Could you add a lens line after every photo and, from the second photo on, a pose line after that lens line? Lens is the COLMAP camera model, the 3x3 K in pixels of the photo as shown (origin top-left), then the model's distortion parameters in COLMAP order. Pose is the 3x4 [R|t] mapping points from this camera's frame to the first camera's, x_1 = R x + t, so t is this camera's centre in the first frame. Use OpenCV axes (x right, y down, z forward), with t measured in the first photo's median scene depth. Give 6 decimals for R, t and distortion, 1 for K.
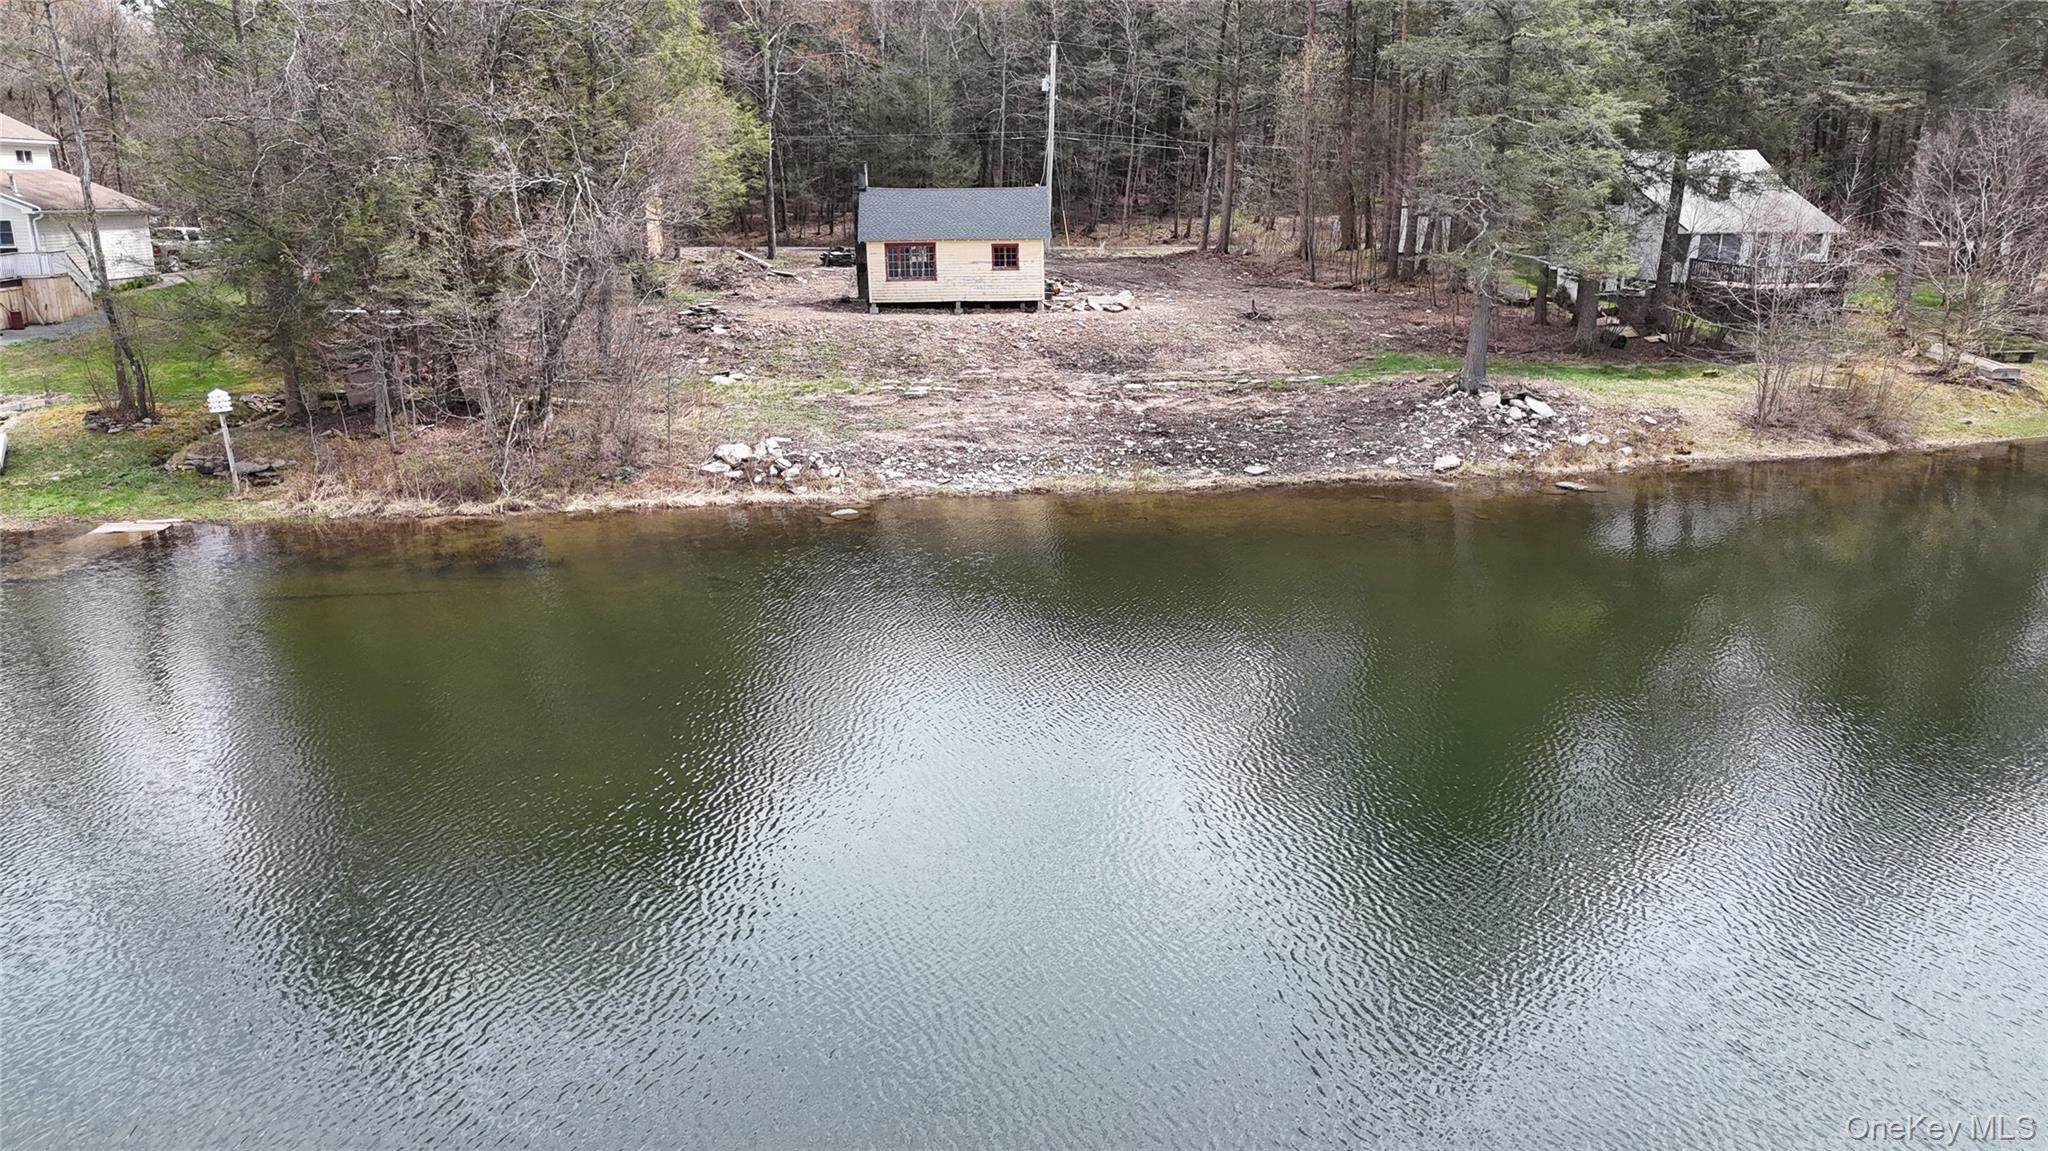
lens RADIAL K [[1509.9, 0, 1032.7], [0, 1509.9, 569.7], [0, 0, 1]] dist [0.023257, -0.012307]
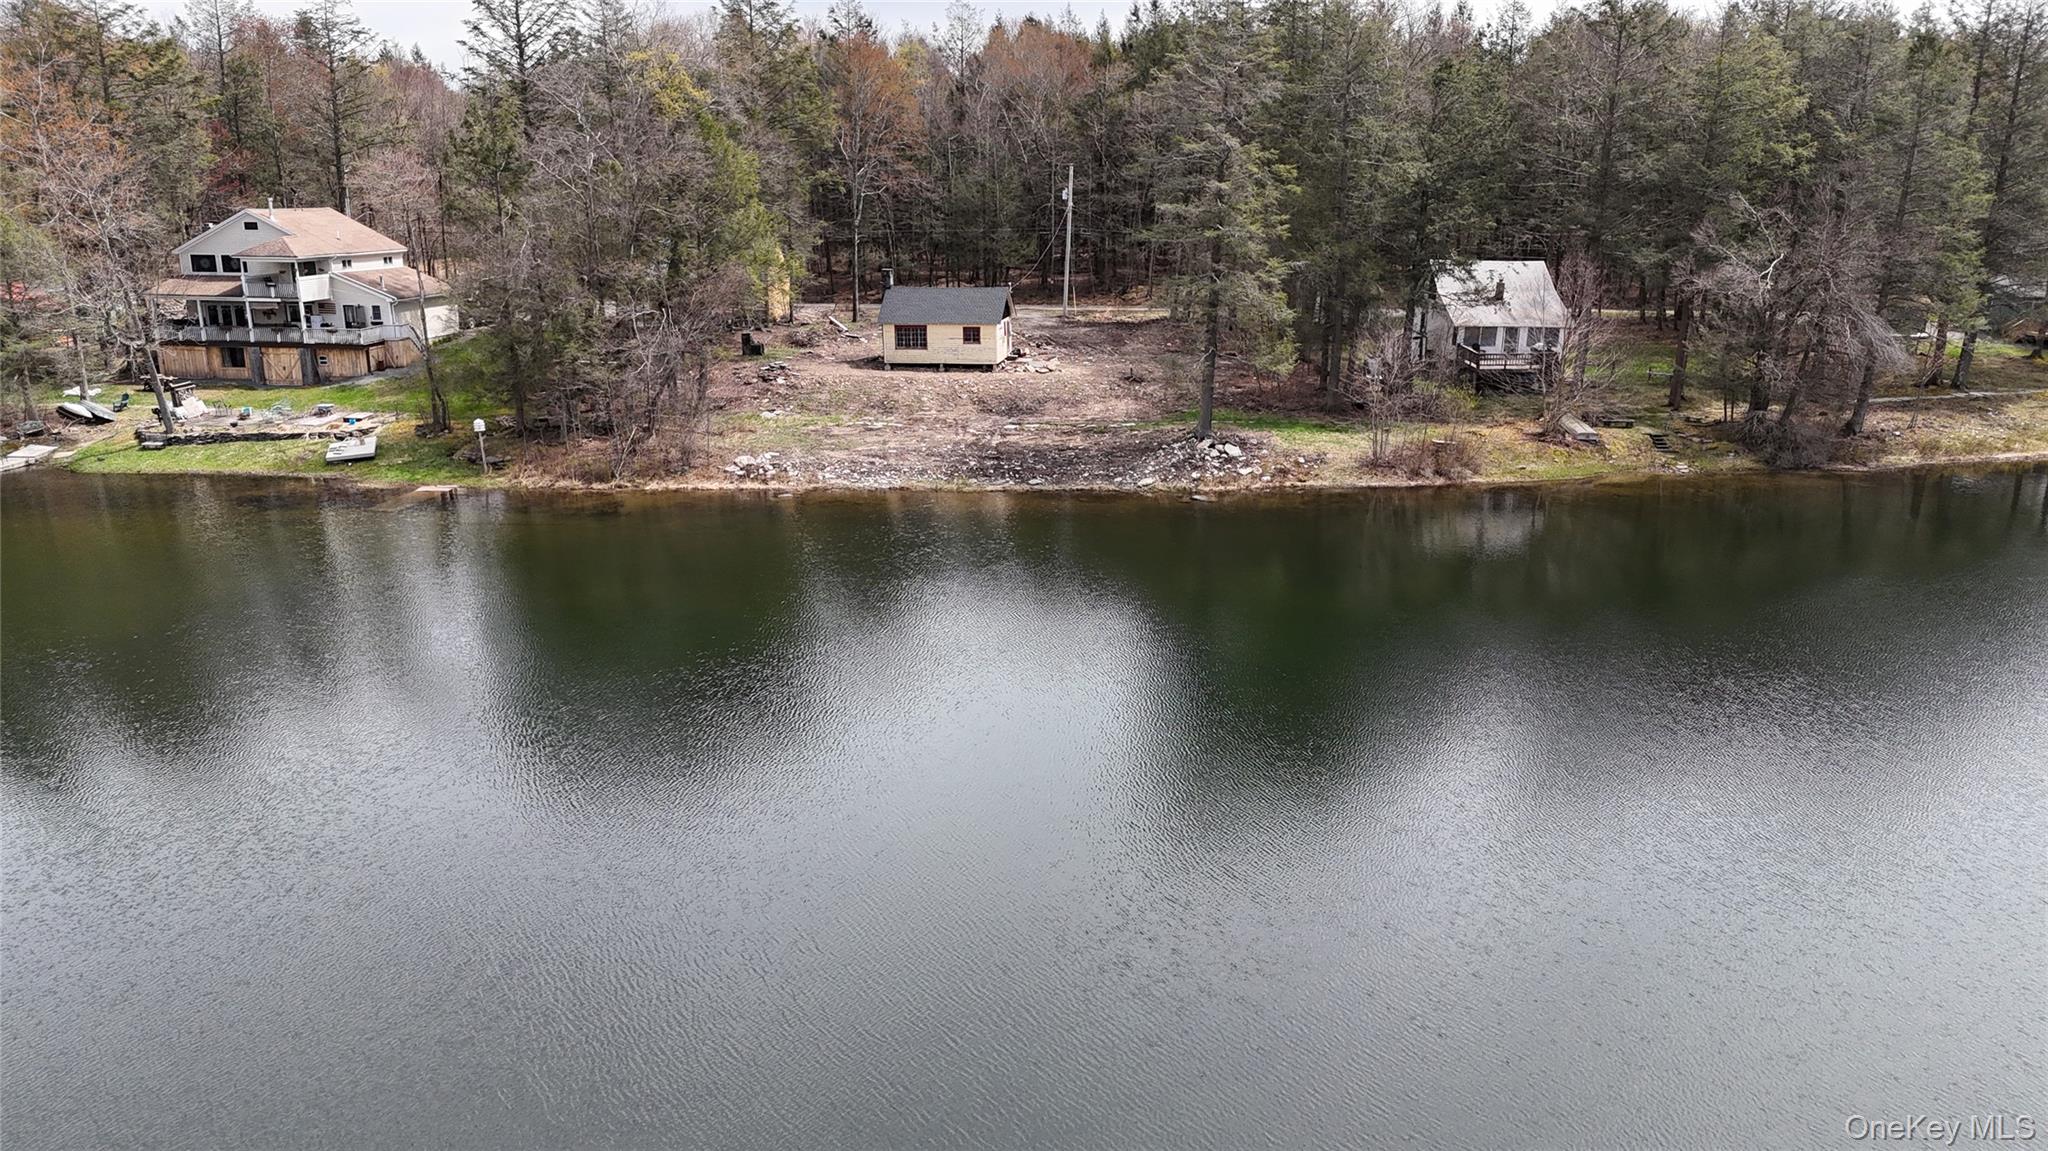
lens RADIAL K [[1509.9, 0, 1032.7], [0, 1509.9, 569.7], [0, 0, 1]] dist [0.023257, -0.012307]
pose [[0.985113, 0.048471, -0.164932, 0.400322], [-0.048021, 0.998824, 0.006716, 0.021238], [0.165064, 0.001304, 0.986282, -0.647209]]
